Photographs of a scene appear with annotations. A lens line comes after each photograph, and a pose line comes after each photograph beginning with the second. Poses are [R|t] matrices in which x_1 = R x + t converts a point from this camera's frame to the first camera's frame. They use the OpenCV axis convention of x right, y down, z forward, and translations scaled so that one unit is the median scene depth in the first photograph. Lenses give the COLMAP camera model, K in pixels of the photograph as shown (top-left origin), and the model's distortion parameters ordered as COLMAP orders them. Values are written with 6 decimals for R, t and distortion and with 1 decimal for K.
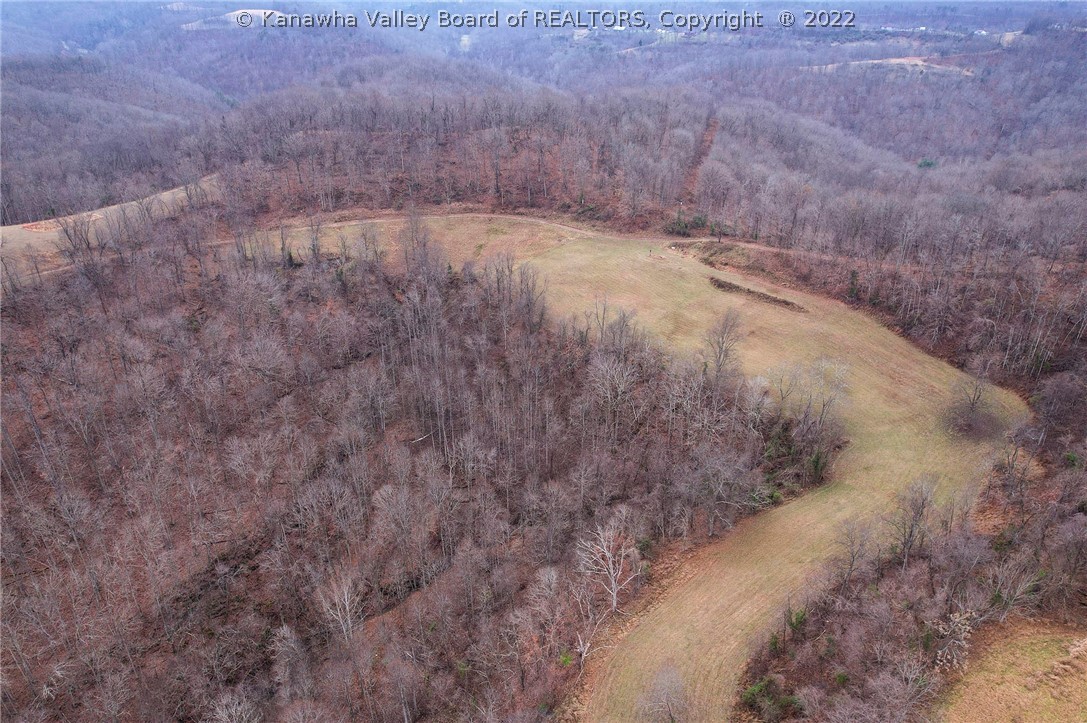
lens RADIAL K [[727.6, 0, 543.5], [0, 727.6, 361.5], [0, 0, 1]] dist [-0.087459, 0.085777]
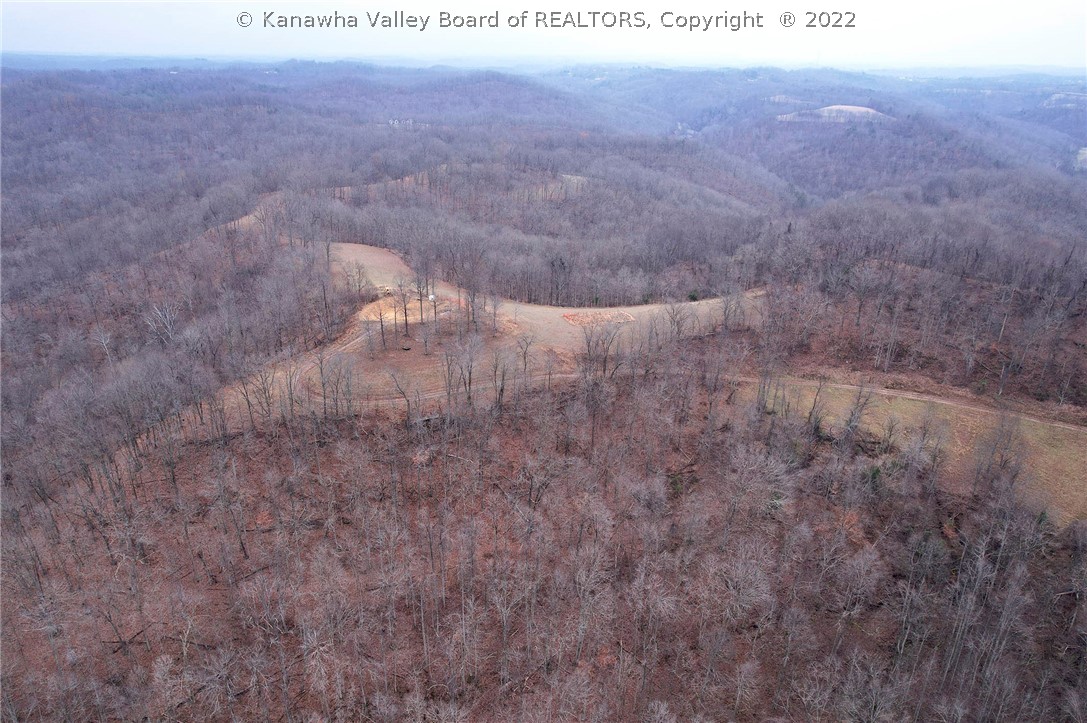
lens RADIAL K [[687.4, 0, 543.5], [0, 687.4, 361.5], [0, 0, 1]] dist [-0.057685, 0.034660]
pose [[0.735779, 0.276957, -0.618000, -0.072434], [-0.333228, 0.942497, 0.025646, -0.072500], [0.589566, 0.187065, 0.785760, 0.123515]]
